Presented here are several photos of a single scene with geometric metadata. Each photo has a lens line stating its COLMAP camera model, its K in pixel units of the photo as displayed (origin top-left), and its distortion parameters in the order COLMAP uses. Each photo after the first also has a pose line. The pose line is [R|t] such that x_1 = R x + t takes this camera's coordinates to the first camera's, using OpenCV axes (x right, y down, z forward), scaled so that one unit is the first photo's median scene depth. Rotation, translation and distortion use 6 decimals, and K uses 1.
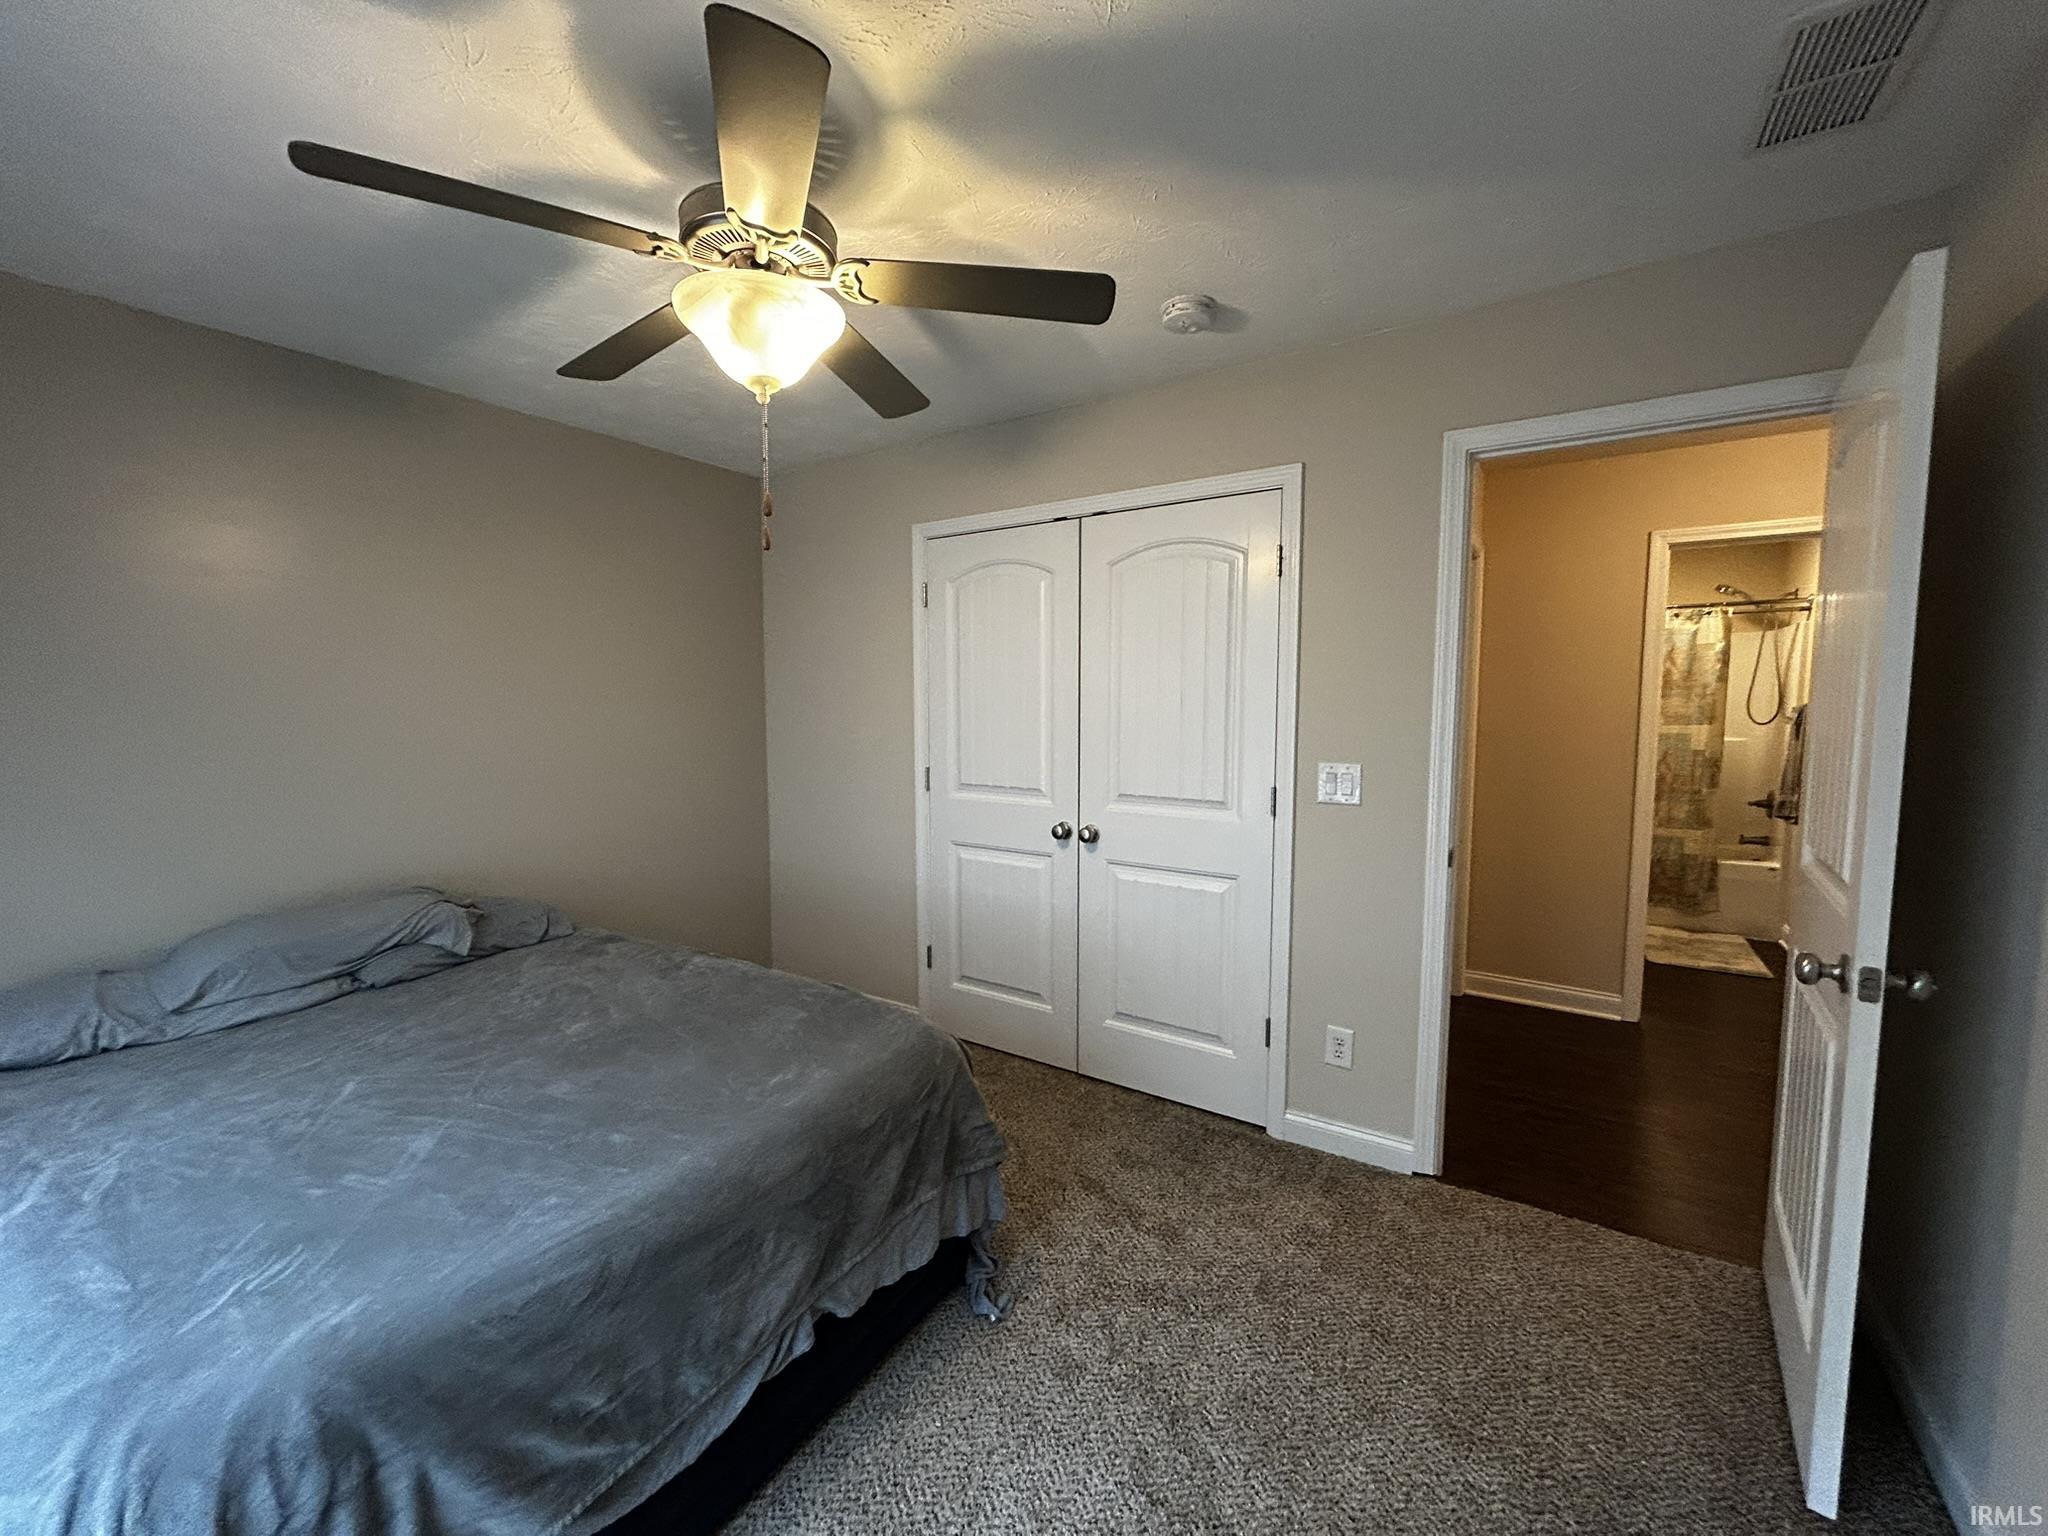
lens RADIAL K [[824.4, 0, 1027.1], [0, 824.4, 767.5], [0, 0, 1]] dist [-0.001037, -0.000061]
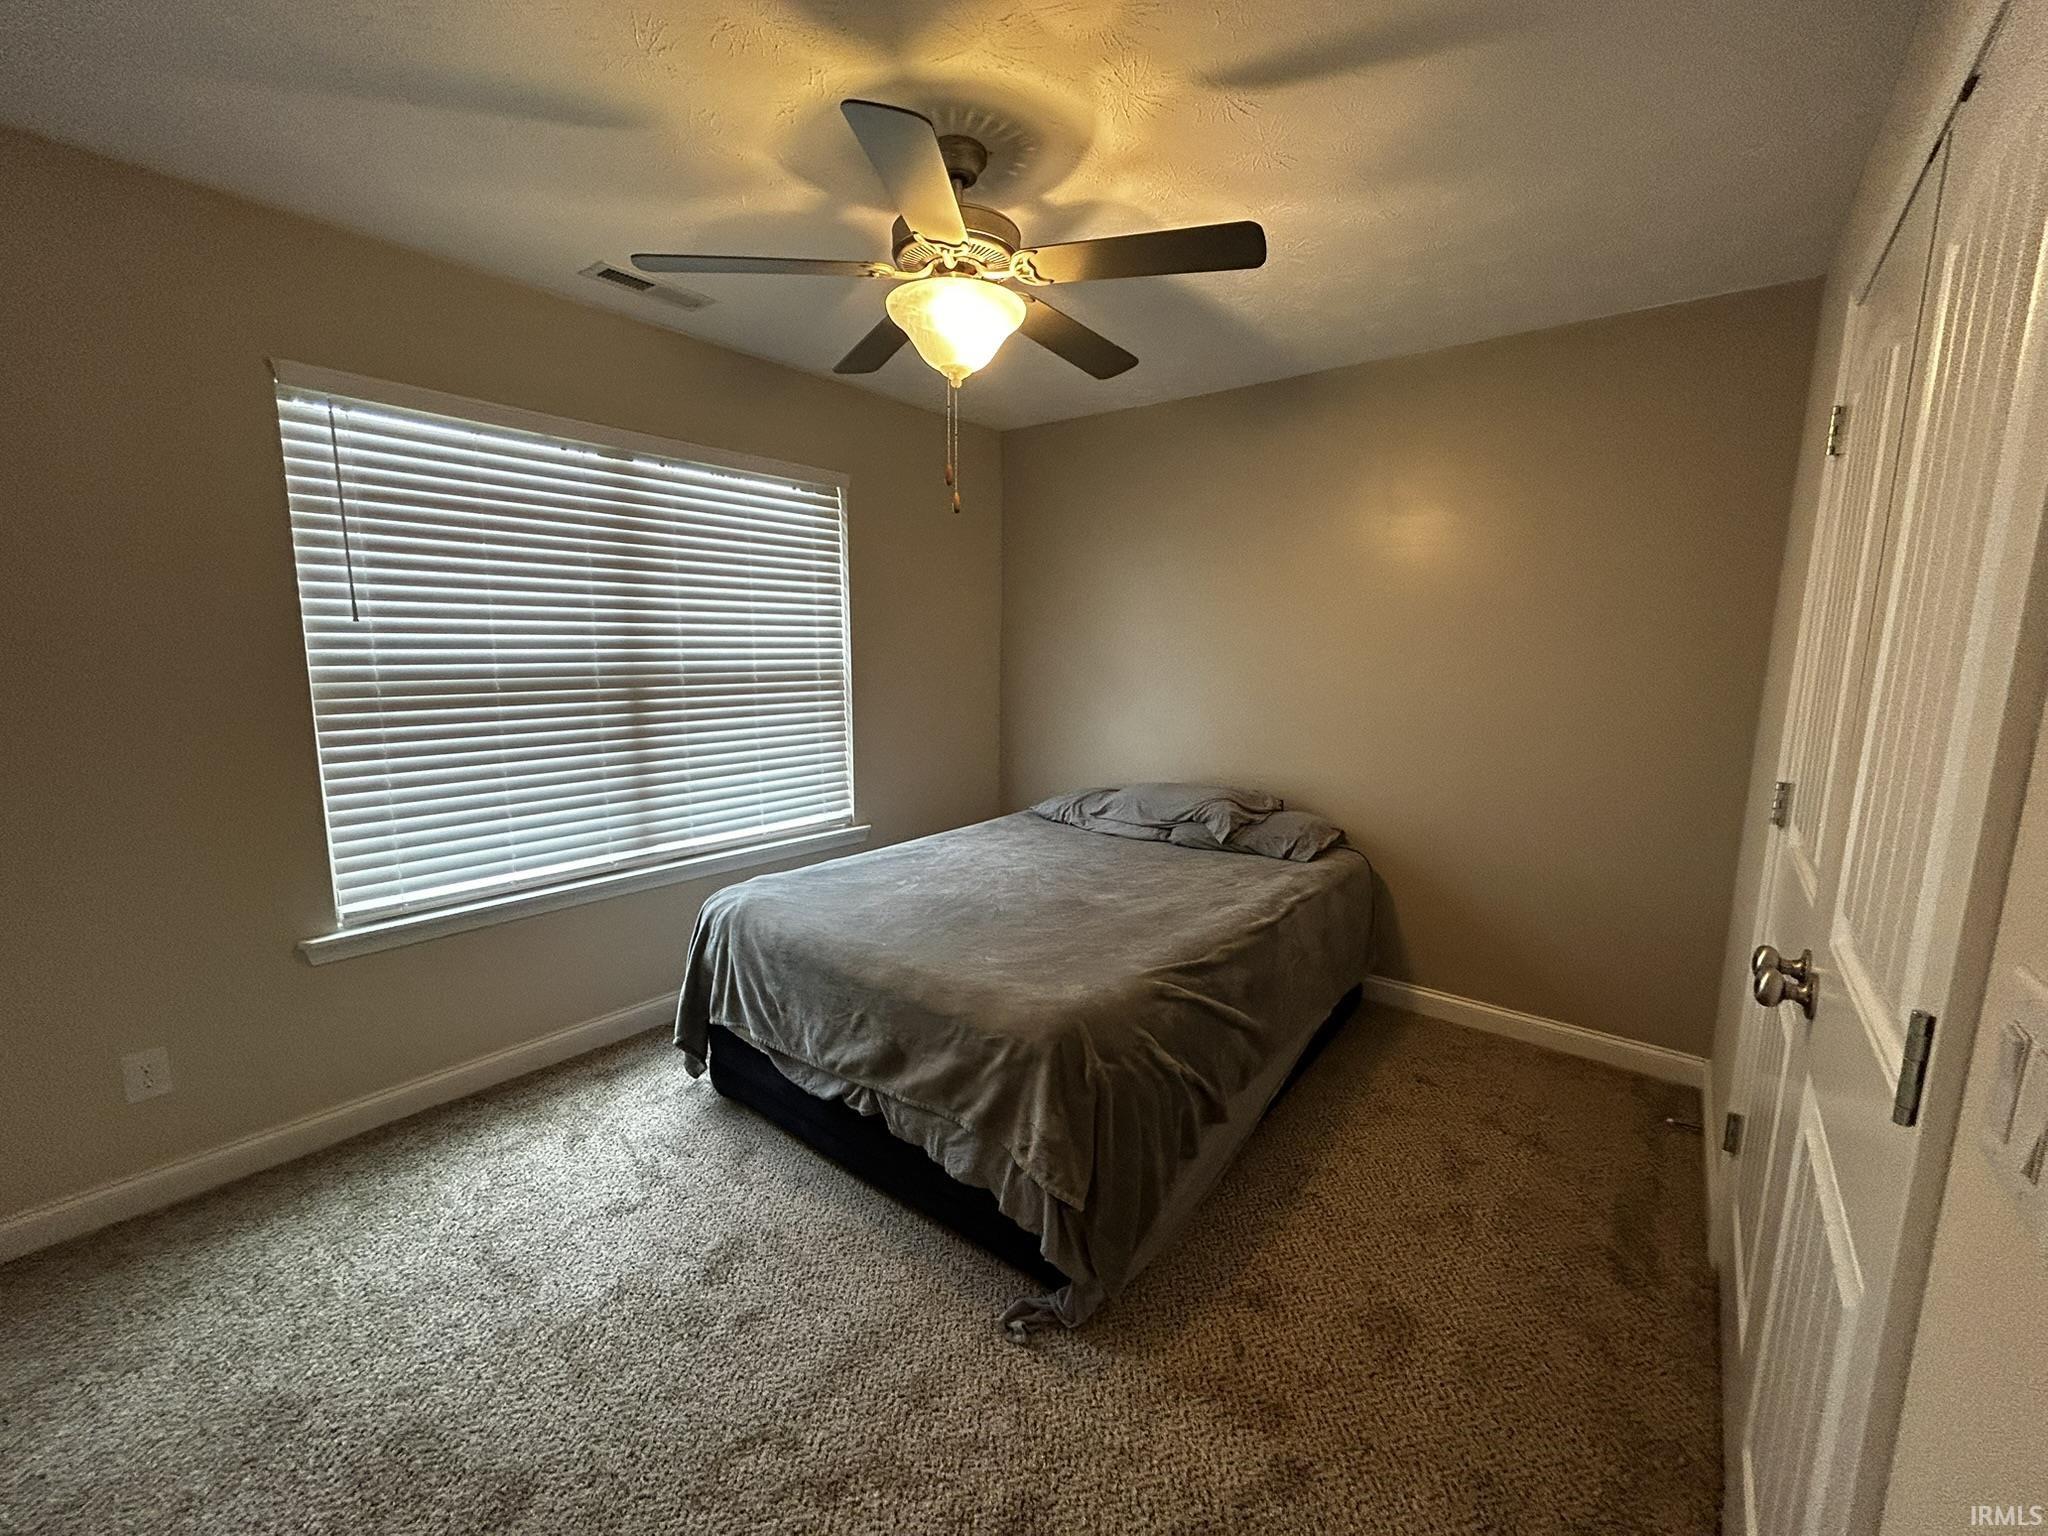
lens RADIAL K [[831.4, 0, 1024.0], [0, 831.4, 768.0], [0, 0, 1]] dist [-0.001815, -0.000281]
pose [[-0.107034, 0.150881, -0.982740, 0.883139], [-0.092460, 0.982625, 0.160933, -0.097357], [0.989947, 0.108089, -0.091224, 1.195274]]
